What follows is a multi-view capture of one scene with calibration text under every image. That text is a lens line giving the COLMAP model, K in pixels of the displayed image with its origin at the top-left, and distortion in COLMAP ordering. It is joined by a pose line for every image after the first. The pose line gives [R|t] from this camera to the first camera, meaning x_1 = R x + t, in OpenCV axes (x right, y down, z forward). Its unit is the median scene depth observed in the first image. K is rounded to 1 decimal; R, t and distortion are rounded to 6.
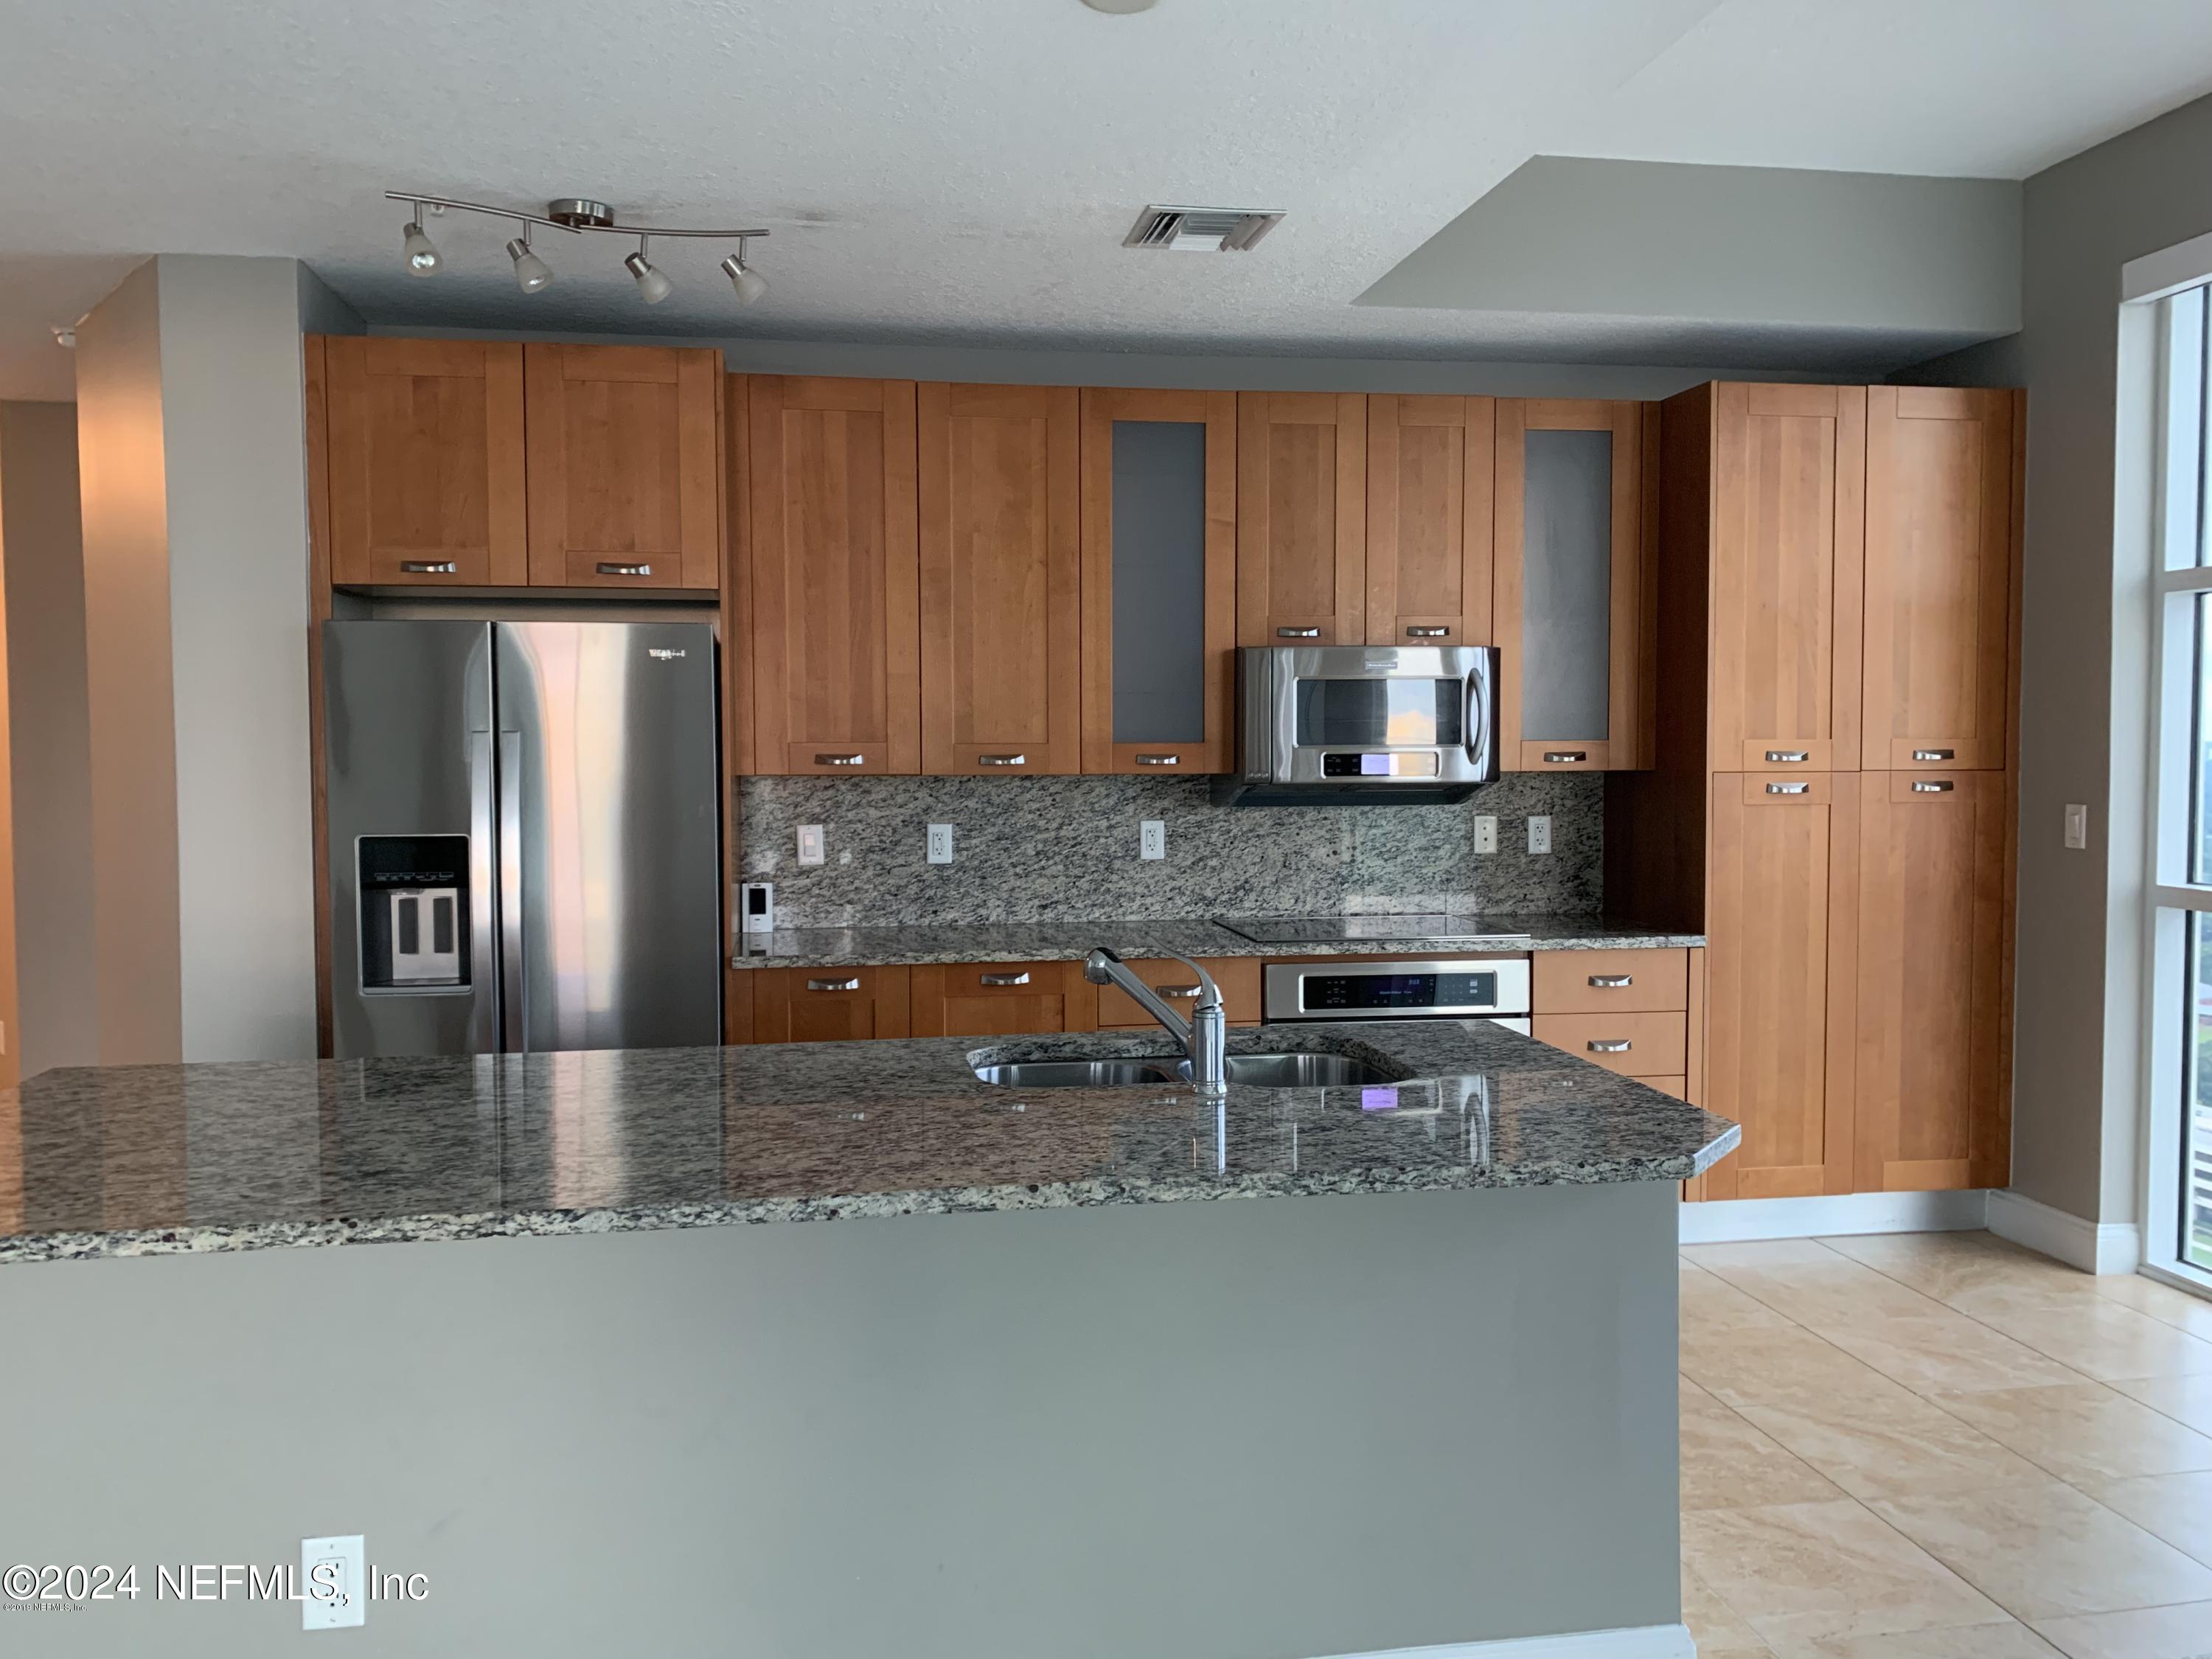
lens RADIAL K [[1688.9, 0, 1106.0], [0, 1688.9, 829.5], [0, 0, 1]] dist [0.064794, -0.088221]
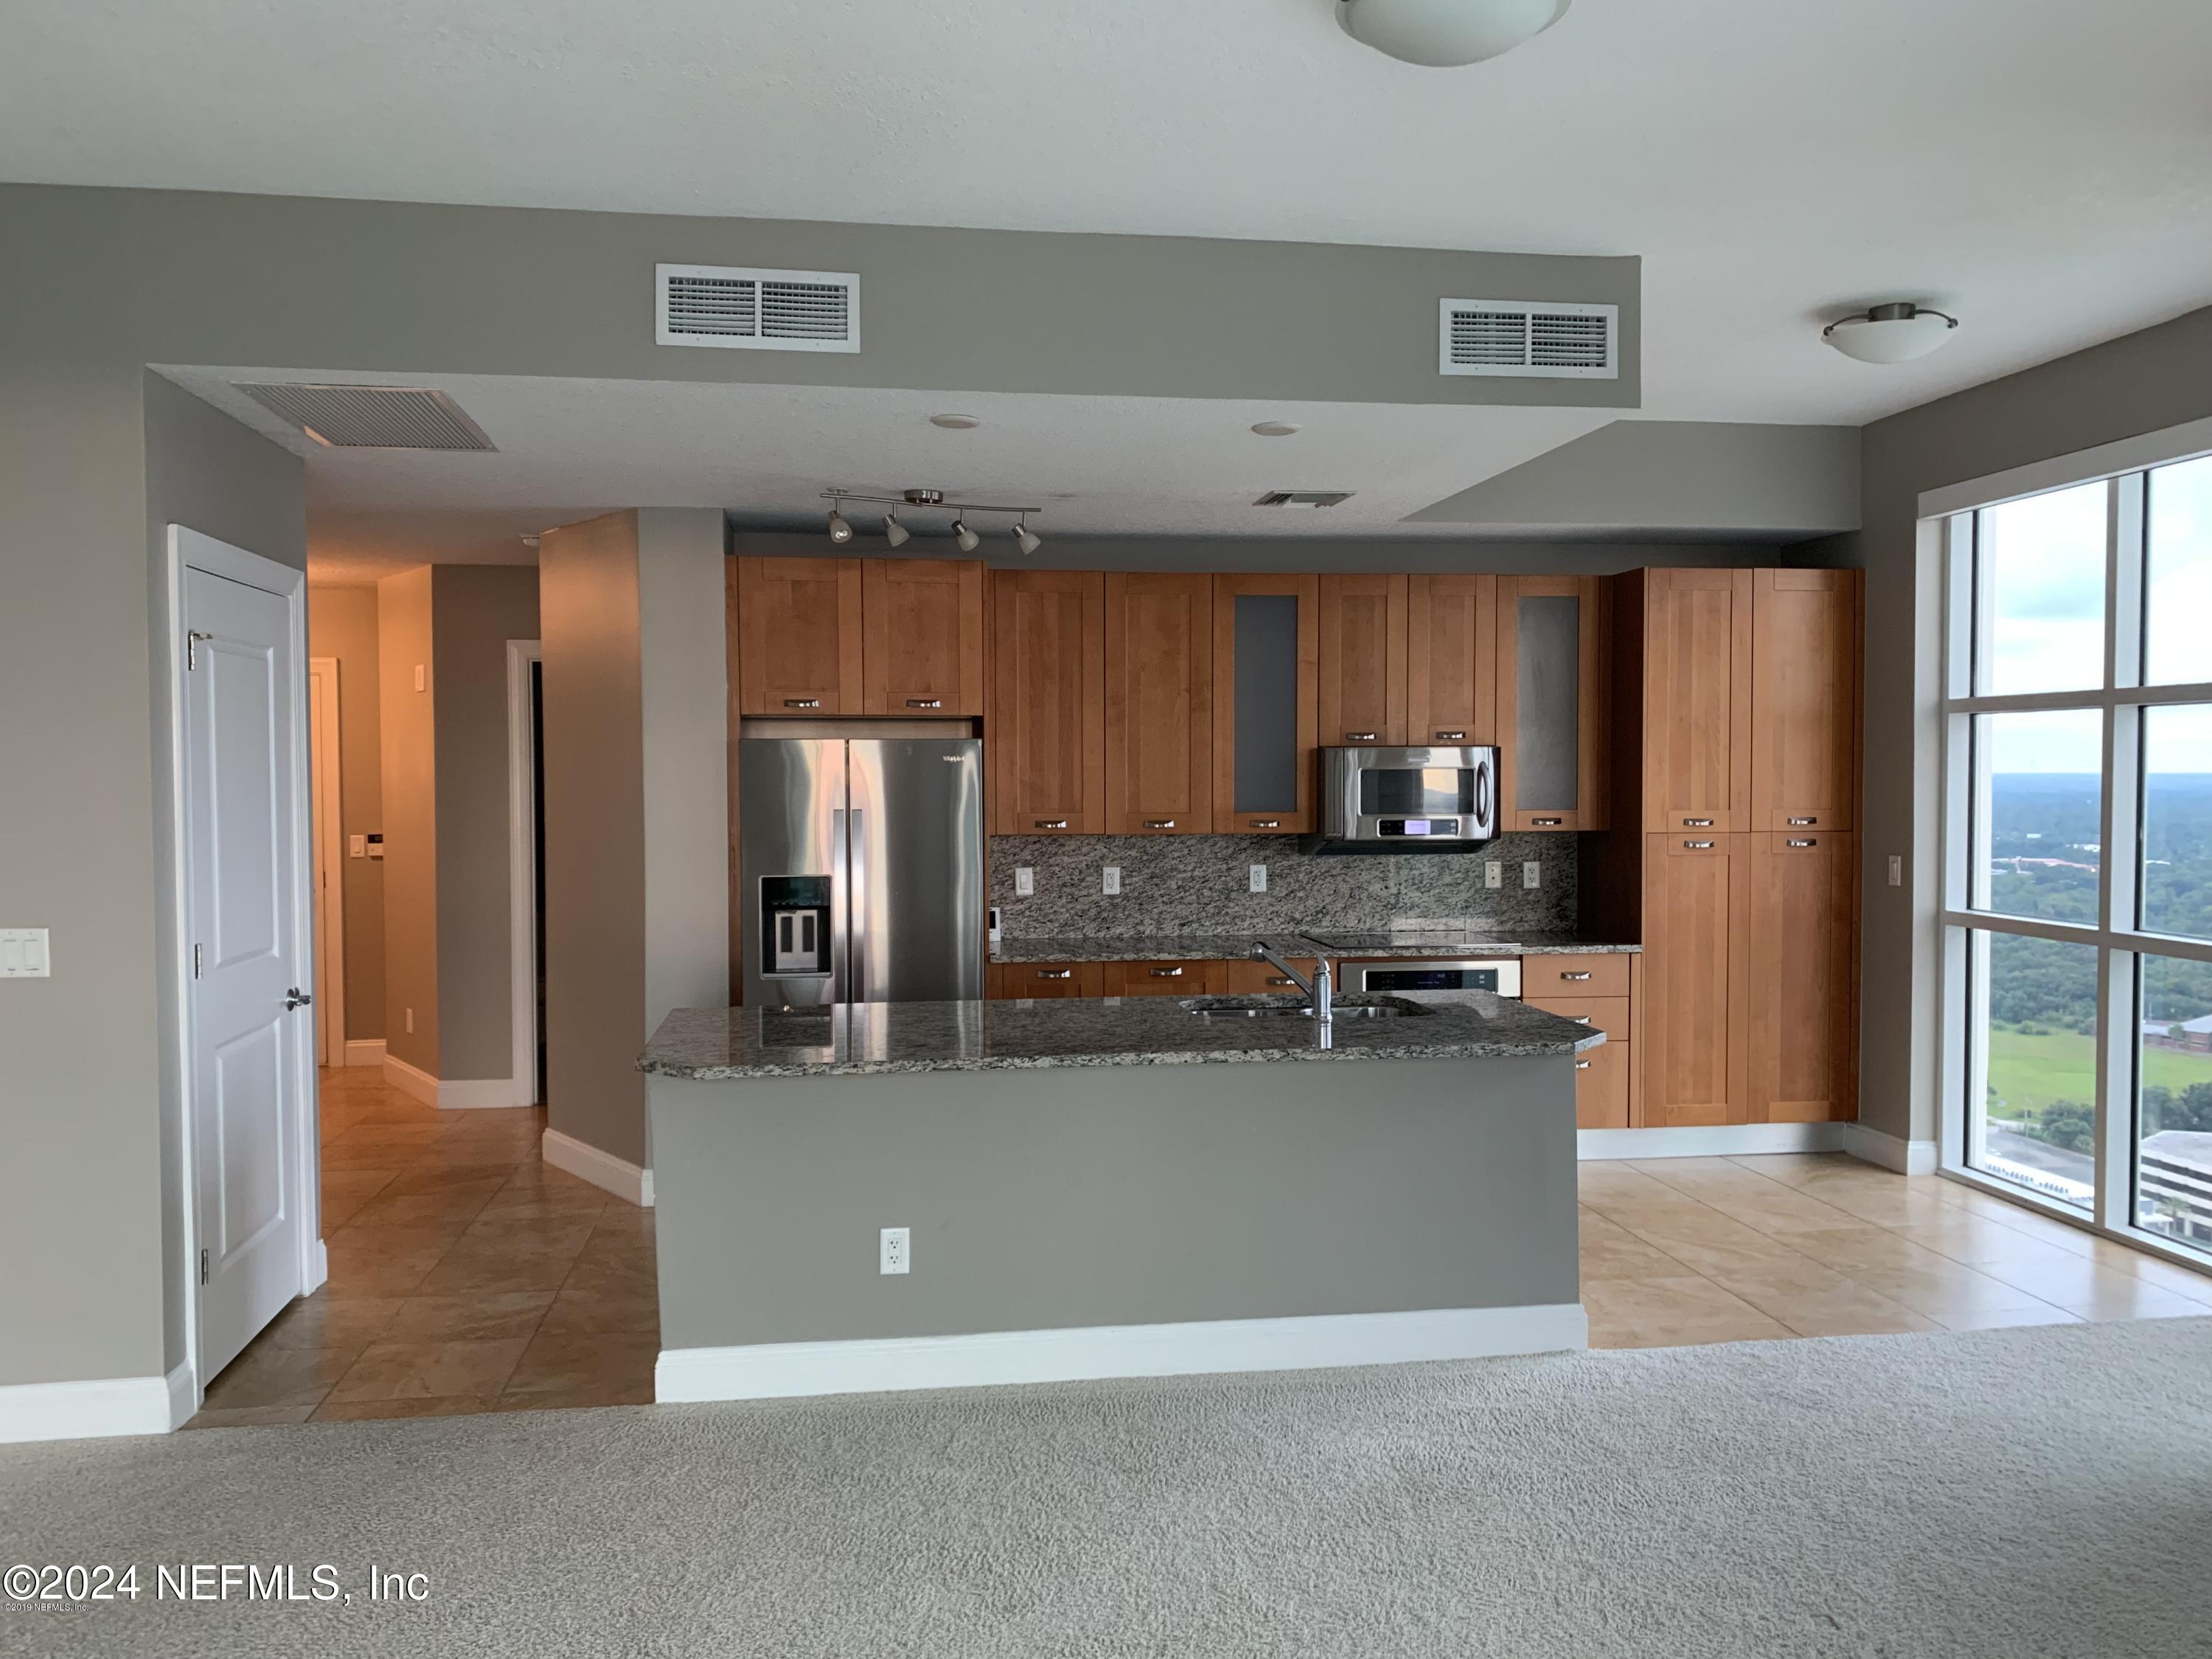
lens RADIAL K [[1688.9, 0, 1106.0], [0, 1688.9, 829.5], [0, 0, 1]] dist [0.064794, -0.088221]
pose [[0.999705, 0.000630, -0.024290, -0.071414], [-0.001074, 0.999832, -0.018272, -0.009470], [0.024274, 0.018292, 0.999538, -0.465575]]
